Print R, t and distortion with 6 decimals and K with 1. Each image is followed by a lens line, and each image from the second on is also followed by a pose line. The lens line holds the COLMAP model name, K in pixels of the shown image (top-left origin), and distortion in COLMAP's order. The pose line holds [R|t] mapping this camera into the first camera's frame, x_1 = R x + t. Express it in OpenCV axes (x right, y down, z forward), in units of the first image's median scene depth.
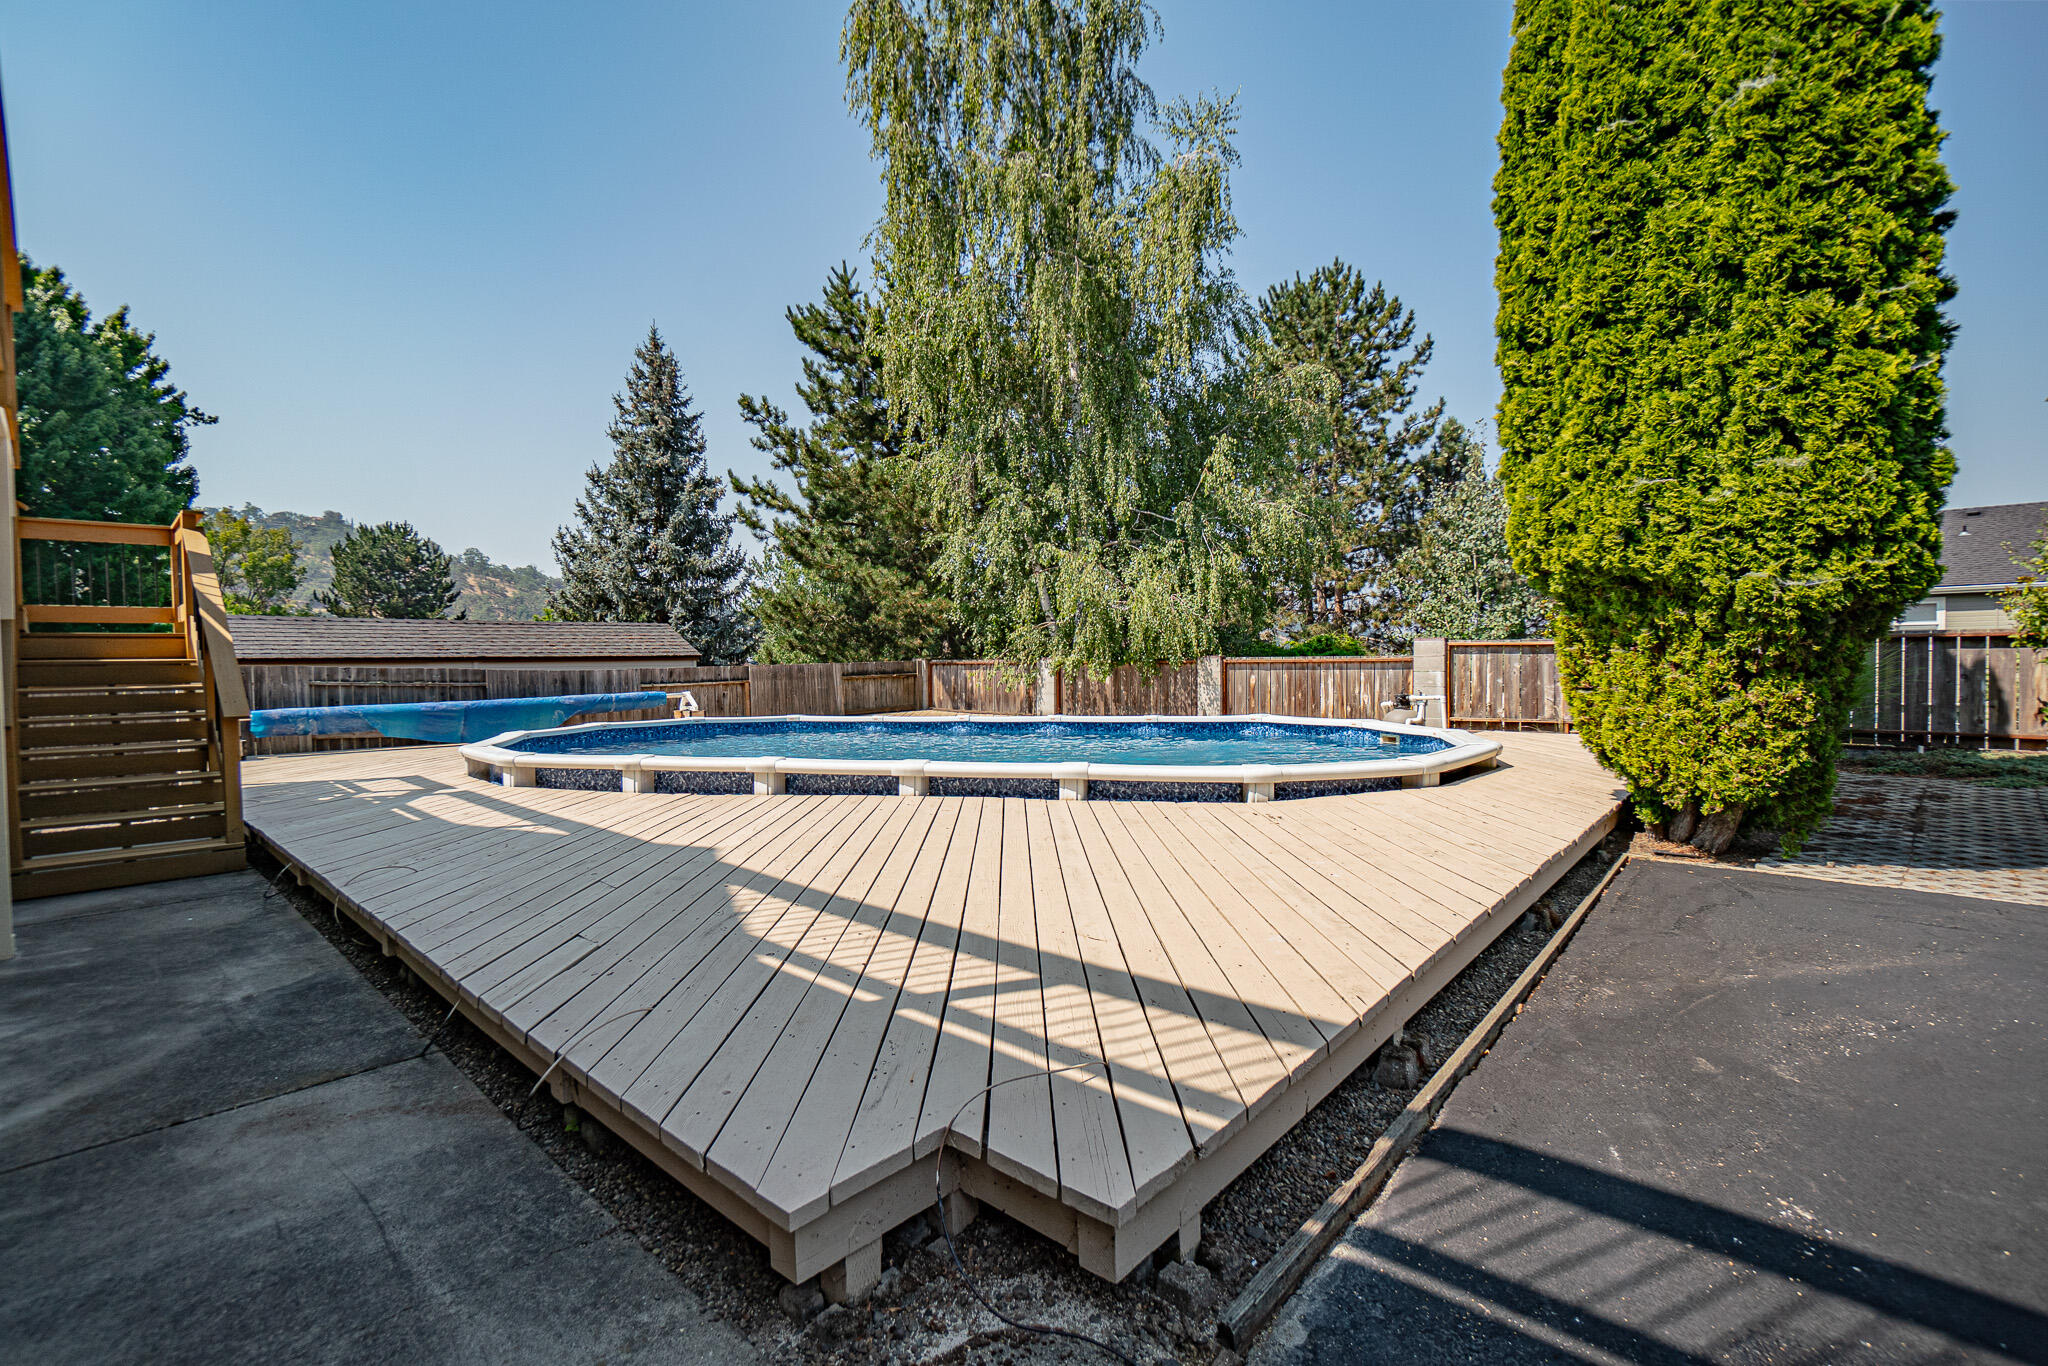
lens RADIAL K [[939.2, 0, 1024.0], [0, 939.2, 683.0], [0, 0, 1]] dist [-0.061338, 0.026310]
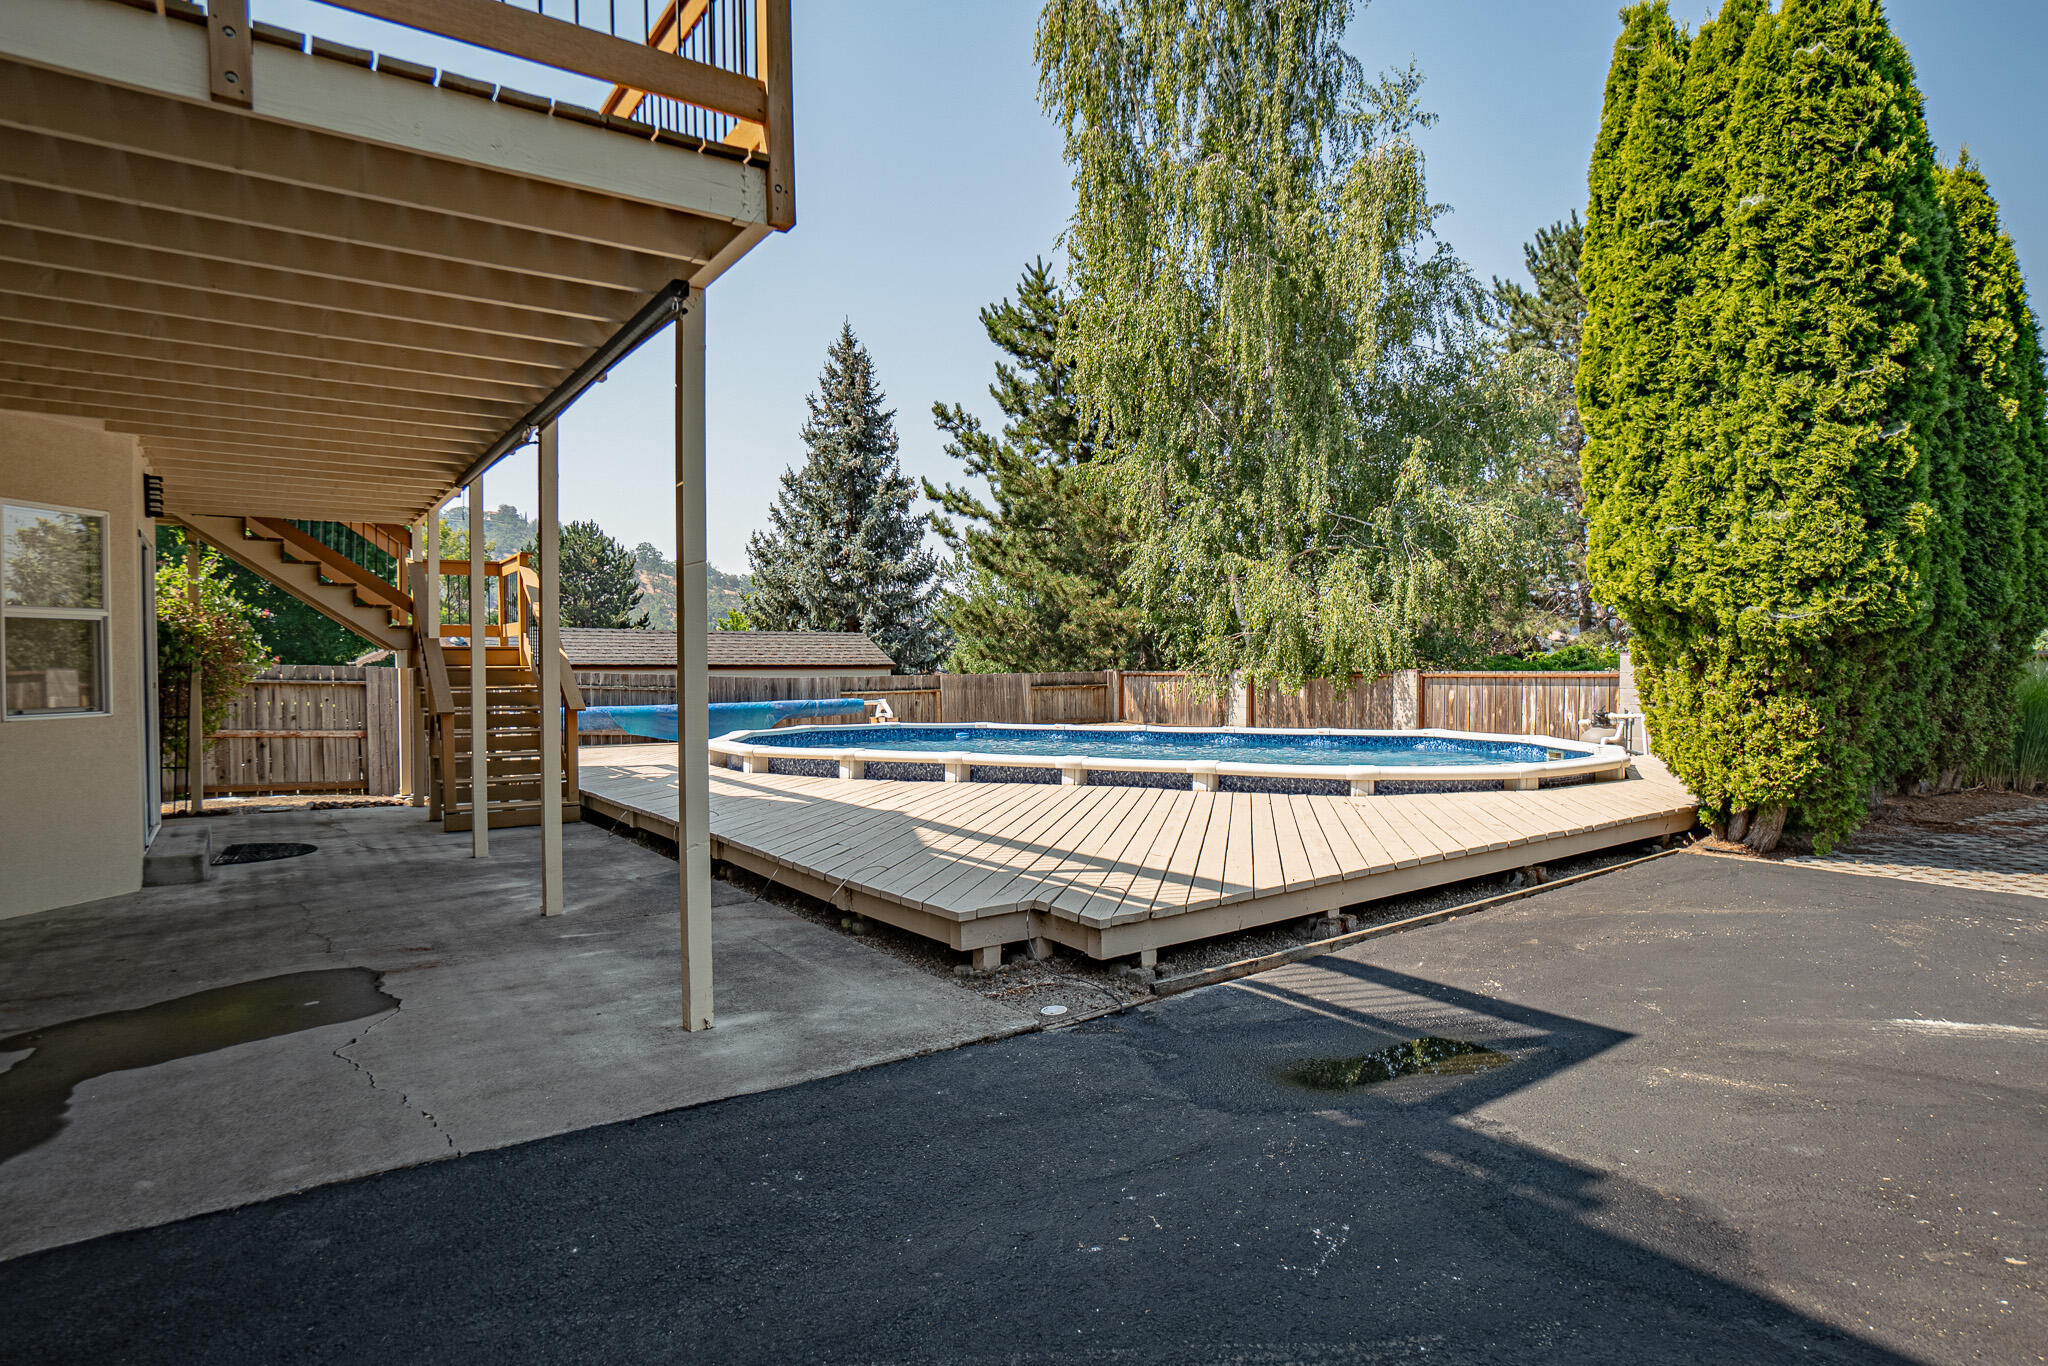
lens RADIAL K [[1091.1, 0, 1024.0], [0, 1091.1, 683.0], [0, 0, 1]] dist [0.000923, 0.000175]
pose [[0.978426, 0.011454, -0.206278, 0.059402], [-0.013949, 0.999846, -0.010644, 0.002518], [0.206124, 0.013292, 0.978436, -0.213352]]
